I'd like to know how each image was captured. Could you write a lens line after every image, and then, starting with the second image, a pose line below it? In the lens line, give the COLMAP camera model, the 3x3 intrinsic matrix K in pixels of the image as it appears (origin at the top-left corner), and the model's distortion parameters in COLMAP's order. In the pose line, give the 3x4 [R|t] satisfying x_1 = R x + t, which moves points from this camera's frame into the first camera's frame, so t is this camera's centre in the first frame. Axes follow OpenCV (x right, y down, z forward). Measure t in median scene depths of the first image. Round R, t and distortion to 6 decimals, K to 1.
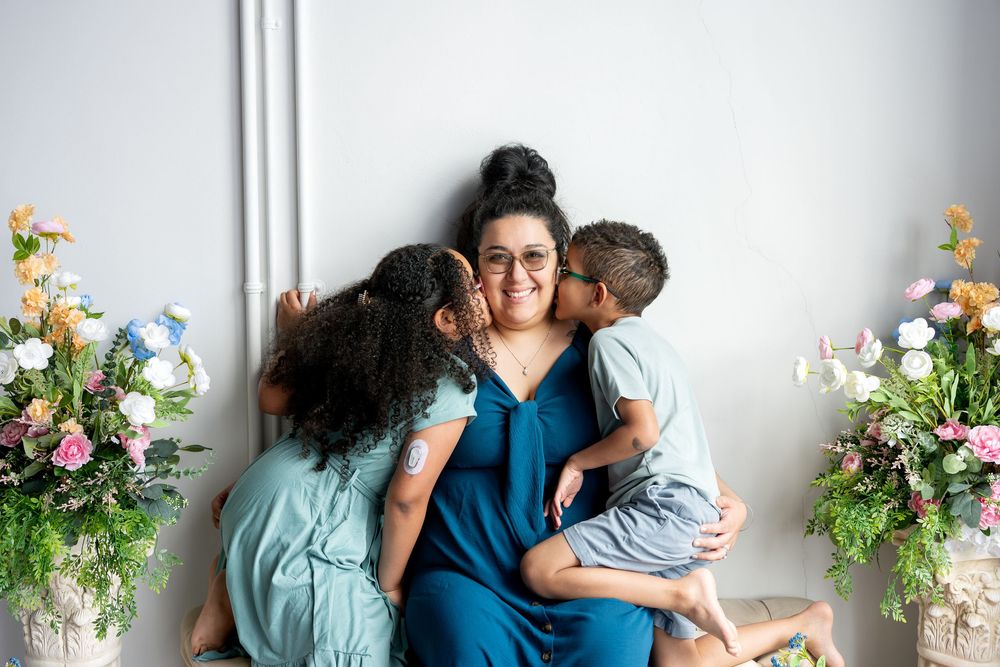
lens RADIAL K [[1359.9, 0, 496.4], [0, 1359.9, 347.4], [0, 0, 1]] dist [-0.016269, -0.012366]
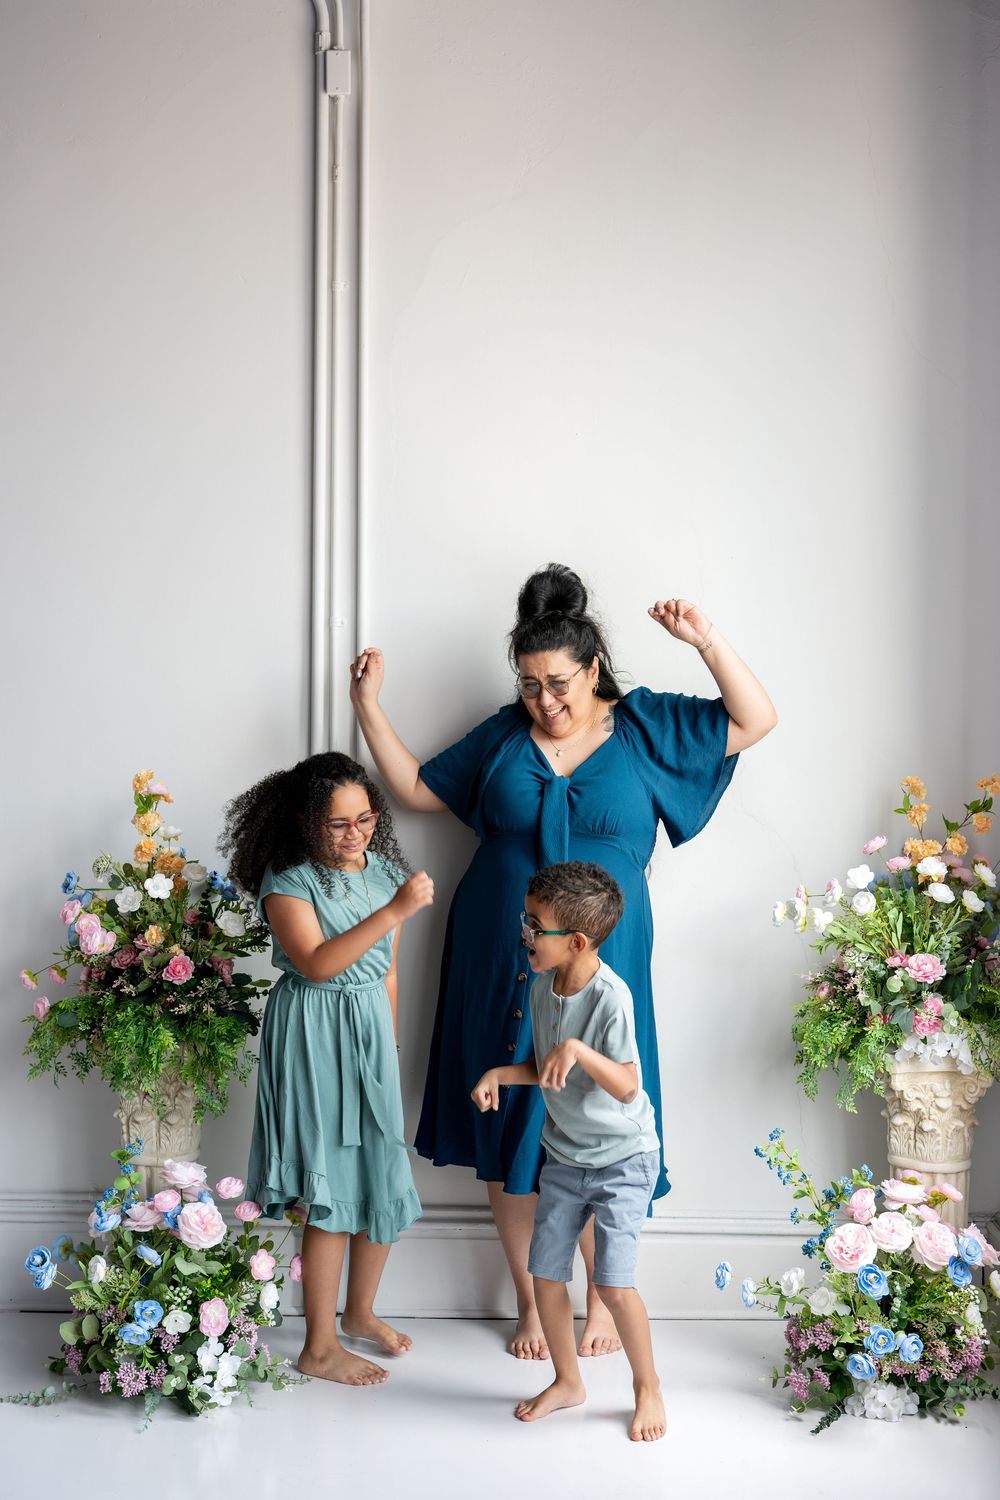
lens RADIAL K [[2039.8, 0, 502.9], [0, 2039.8, 767.6], [0, 0, 1]] dist [-0.016269, -0.012366]
pose [[0.999804, 0.006115, -0.018839, 0.014692], [-0.008358, 0.992567, -0.121409, 0.115029], [0.017957, 0.121542, 0.992424, -0.836787]]
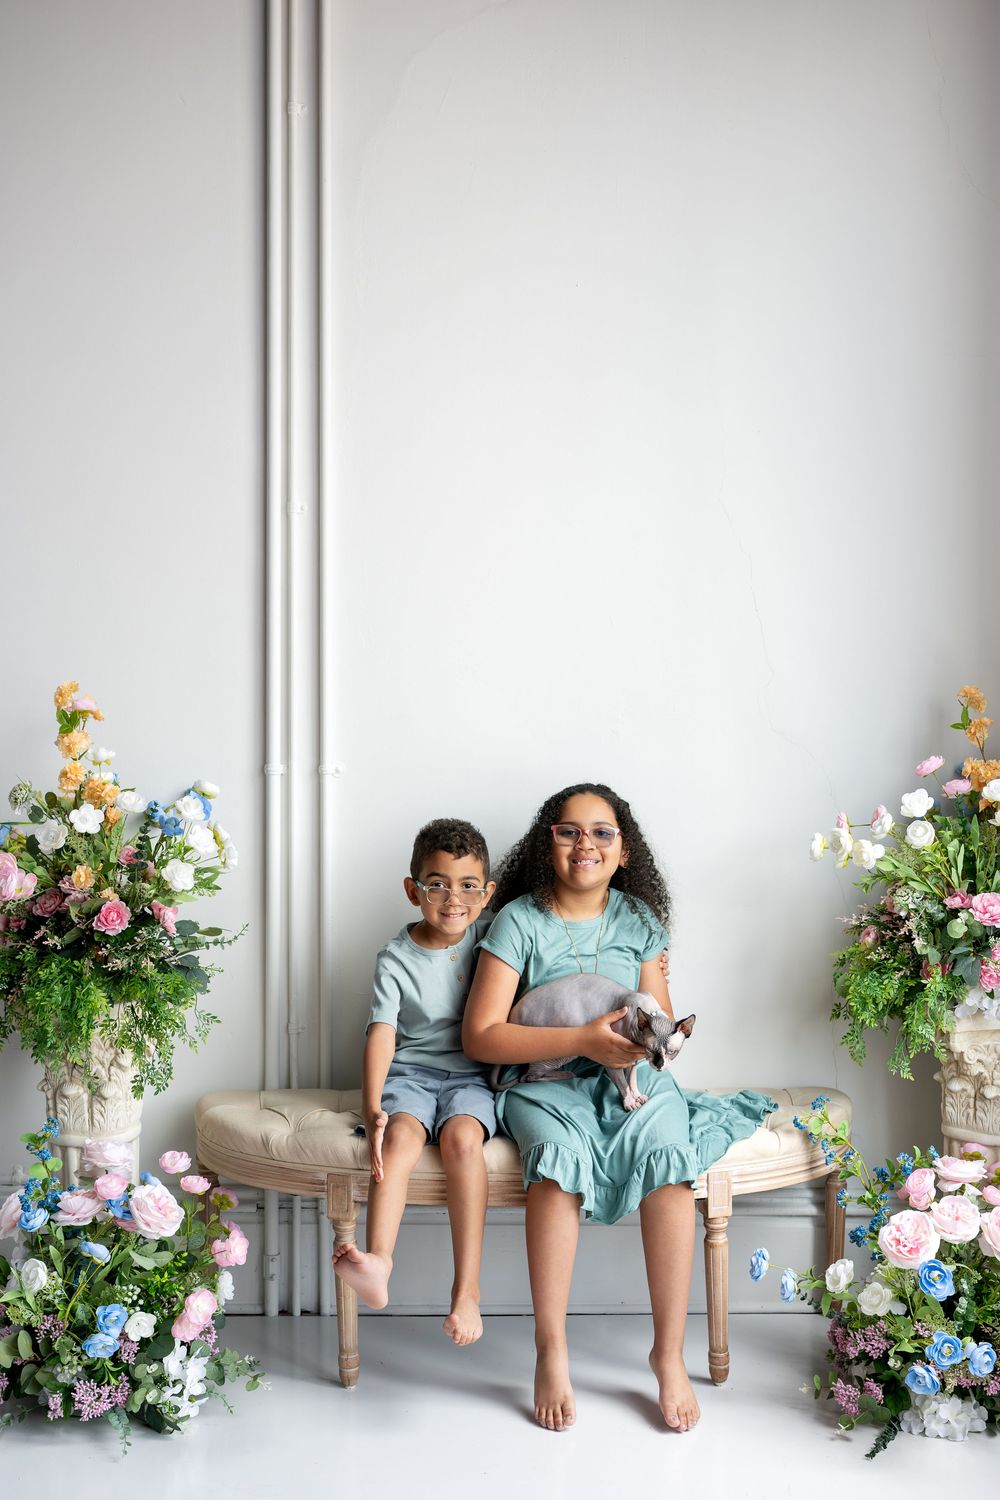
lens RADIAL K [[2049.8, 0, 512.7], [0, 2049.8, 776.4], [0, 0, 1]] dist [-0.023805, 0.024294]
pose [[0.999980, 0.001474, 0.006086, -0.015326], [-0.000970, 0.996622, -0.082121, 0.096004], [-0.006187, 0.082113, 0.996604, -0.564002]]
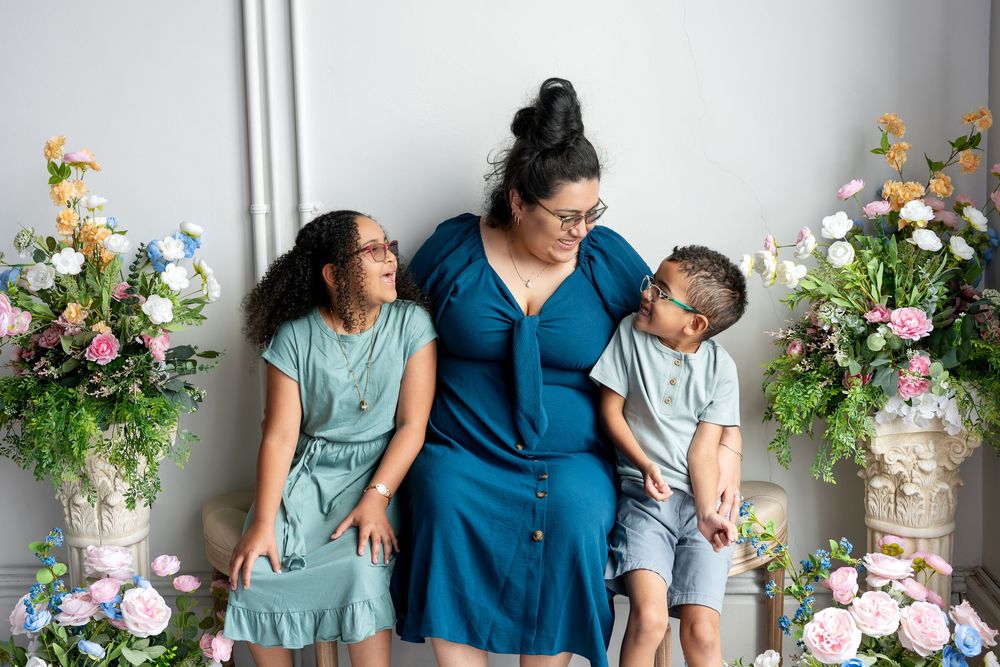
lens RADIAL K [[1493.1, 0, 458.5], [0, 1493.1, 329.3], [0, 0, 1]] dist [-0.015245, 0.005667]
pose [[0.997411, -0.021972, -0.068478, 0.075546], [0.022232, 0.999748, 0.003036, 0.062296], [0.068394, -0.004551, 0.997648, -0.241185]]
